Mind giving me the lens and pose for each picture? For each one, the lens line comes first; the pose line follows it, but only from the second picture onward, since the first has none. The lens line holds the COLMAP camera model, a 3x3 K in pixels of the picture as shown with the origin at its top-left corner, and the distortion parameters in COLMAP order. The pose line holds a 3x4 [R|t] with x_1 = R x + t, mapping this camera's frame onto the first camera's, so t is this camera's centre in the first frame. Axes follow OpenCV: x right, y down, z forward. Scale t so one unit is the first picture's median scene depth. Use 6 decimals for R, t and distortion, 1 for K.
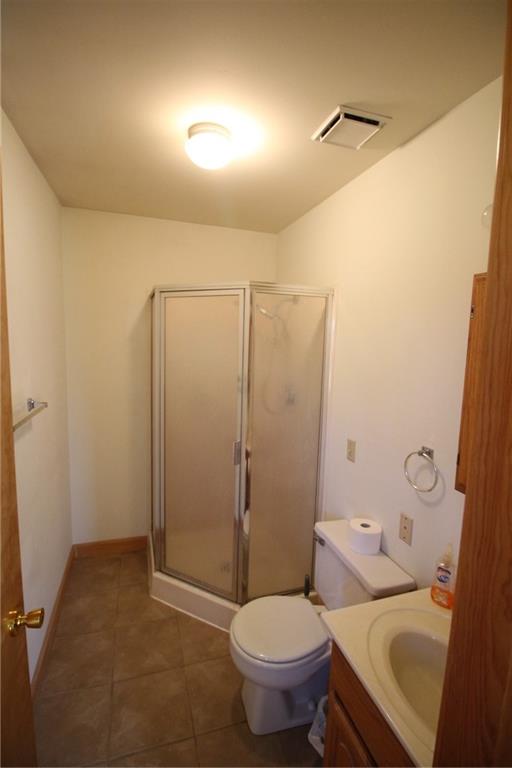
lens RADIAL K [[357.9, 0, 255.0], [0, 357.9, 381.6], [0, 0, 1]] dist [-0.001910, -0.011449]
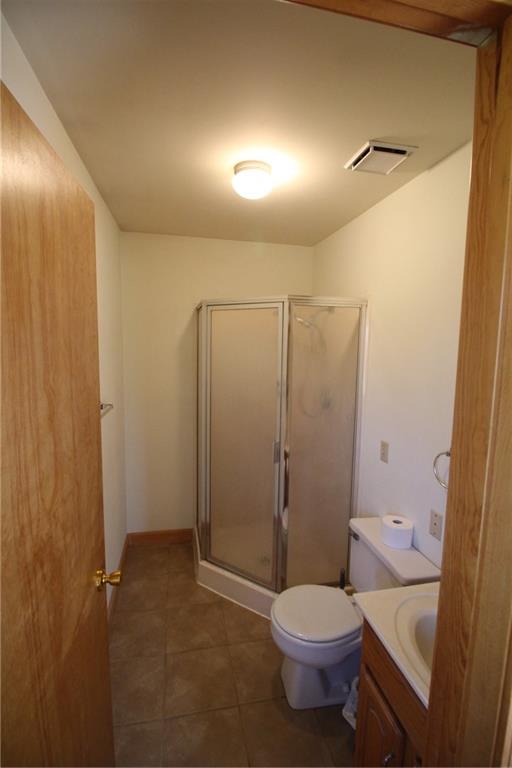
lens RADIAL K [[357.9, 0, 252.3], [0, 357.9, 382.3], [0, 0, 1]] dist [-0.001910, -0.011449]
pose [[0.993814, -0.001187, -0.111051, -0.002595], [0.000108, 0.999953, -0.009719, -0.002837], [0.111058, 0.009647, 0.993767, -0.102279]]
